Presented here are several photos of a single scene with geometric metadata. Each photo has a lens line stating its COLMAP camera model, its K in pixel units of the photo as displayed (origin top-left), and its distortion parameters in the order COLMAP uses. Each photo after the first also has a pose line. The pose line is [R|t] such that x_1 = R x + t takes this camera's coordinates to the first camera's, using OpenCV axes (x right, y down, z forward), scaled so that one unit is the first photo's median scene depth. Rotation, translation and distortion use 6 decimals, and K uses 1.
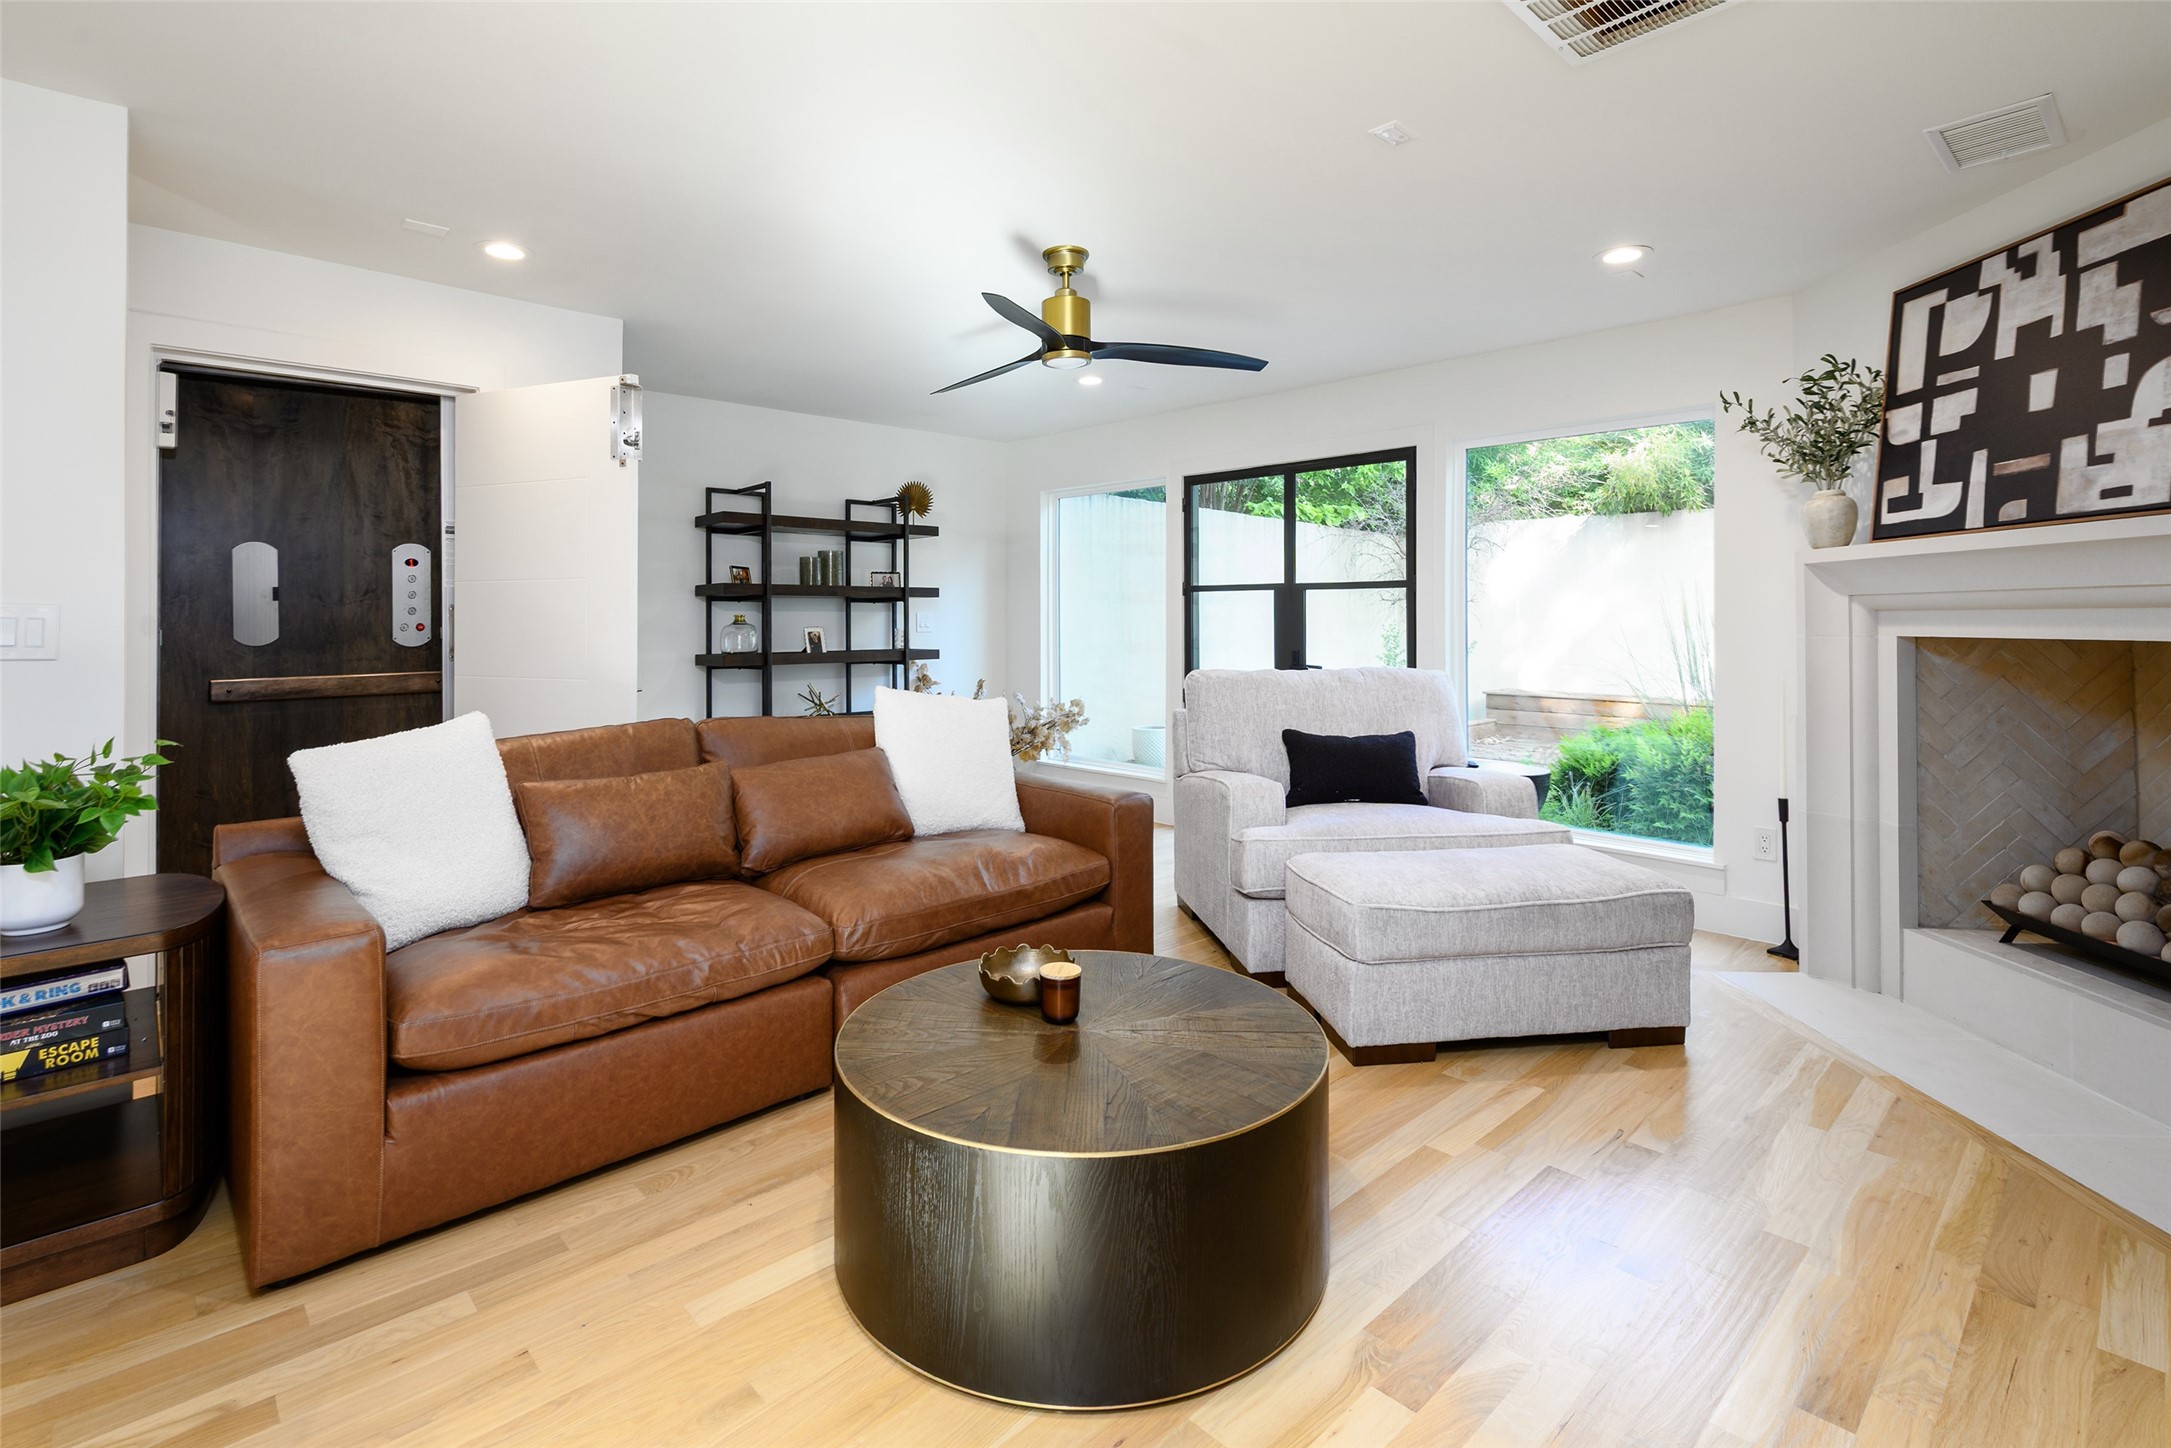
lens RADIAL K [[1101.6, 0, 1109.8], [0, 1101.6, 608.6], [0, 0, 1]] dist [-0.002648, -0.002052]
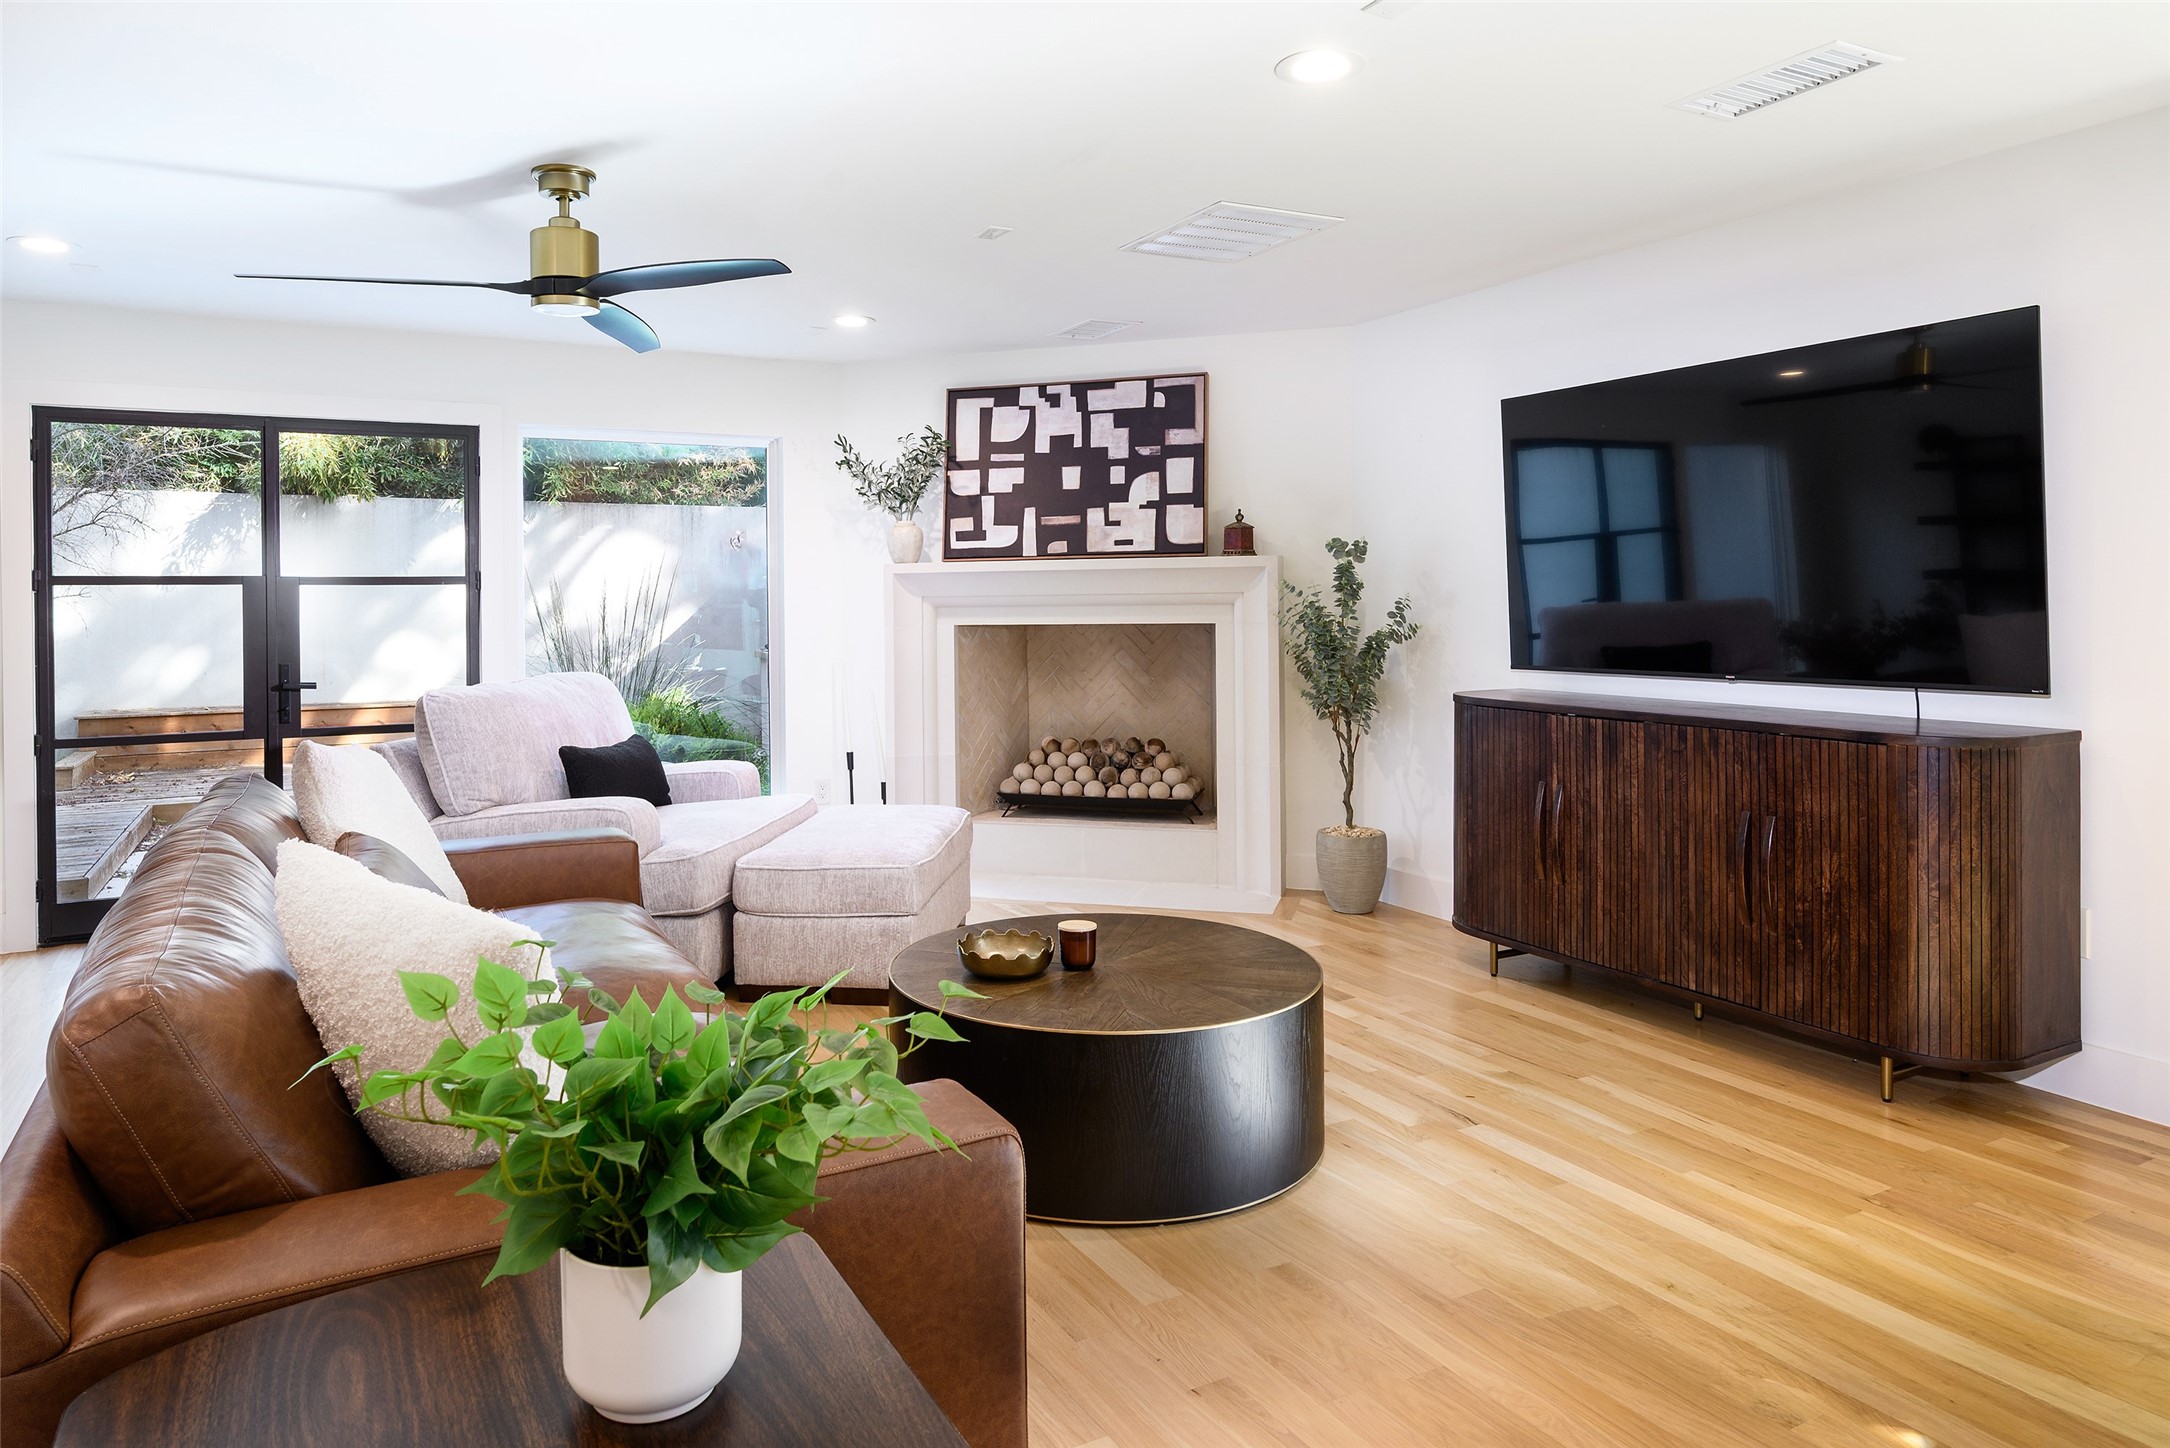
lens RADIAL K [[1298.0, 0, 992.3], [0, 1298.0, 602.2], [0, 0, 1]] dist [0.001566, -0.002148]
pose [[0.291039, -0.007431, 0.956682, -0.981090], [0.002847, 0.999972, 0.006901, -0.018247], [-0.956707, 0.000715, 0.291052, 0.474321]]
